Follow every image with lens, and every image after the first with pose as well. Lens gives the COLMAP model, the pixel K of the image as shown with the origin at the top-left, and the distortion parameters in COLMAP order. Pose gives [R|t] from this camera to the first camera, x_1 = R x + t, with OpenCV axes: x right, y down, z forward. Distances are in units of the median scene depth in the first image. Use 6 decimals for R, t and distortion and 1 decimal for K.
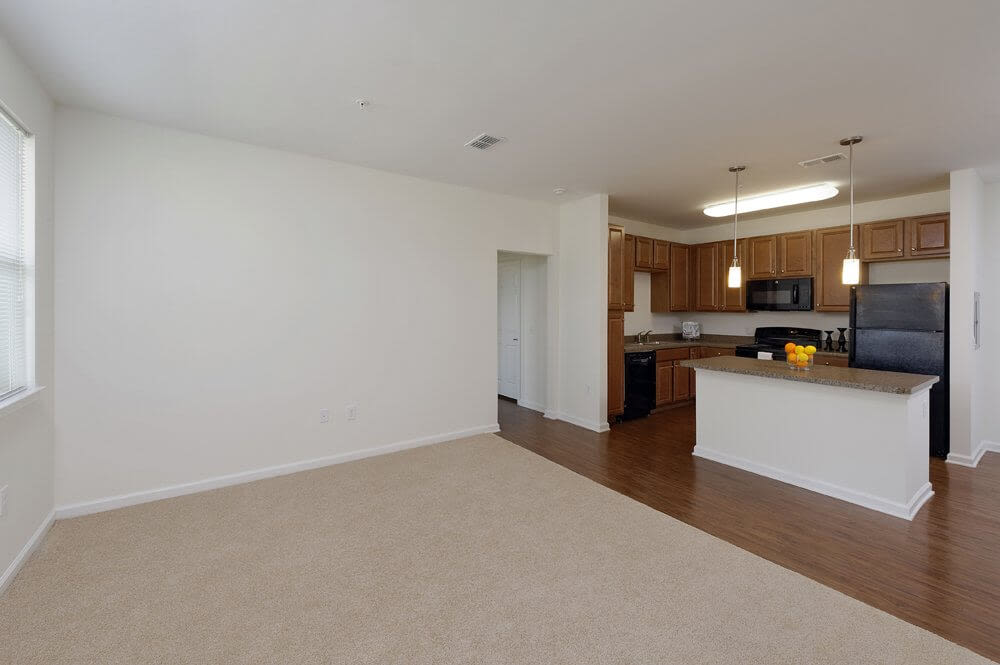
lens RADIAL K [[400.1, 0, 496.8], [0, 400.1, 313.7], [0, 0, 1]] dist [0.001883, 0.000241]
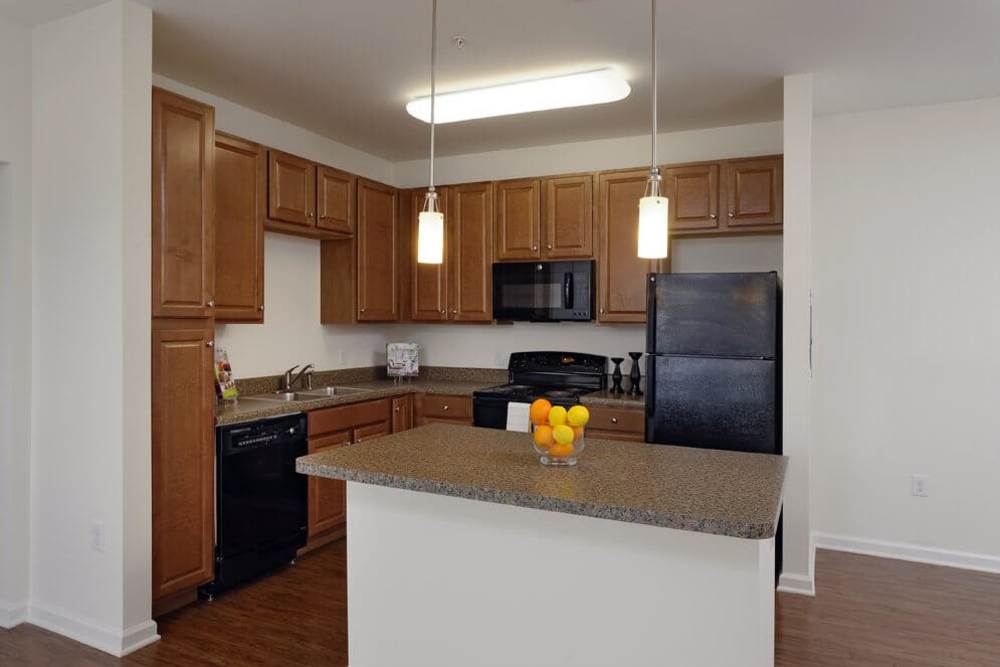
lens RADIAL K [[660.3, 0, 500.0], [0, 660.3, 333.5], [0, 0, 1]] dist [-0.002847, -0.000511]
pose [[0.872897, -0.008293, 0.487834, 0.236643], [0.002285, 0.999914, 0.012909, -0.002749], [-0.487899, -0.010154, 0.872841, 0.276008]]
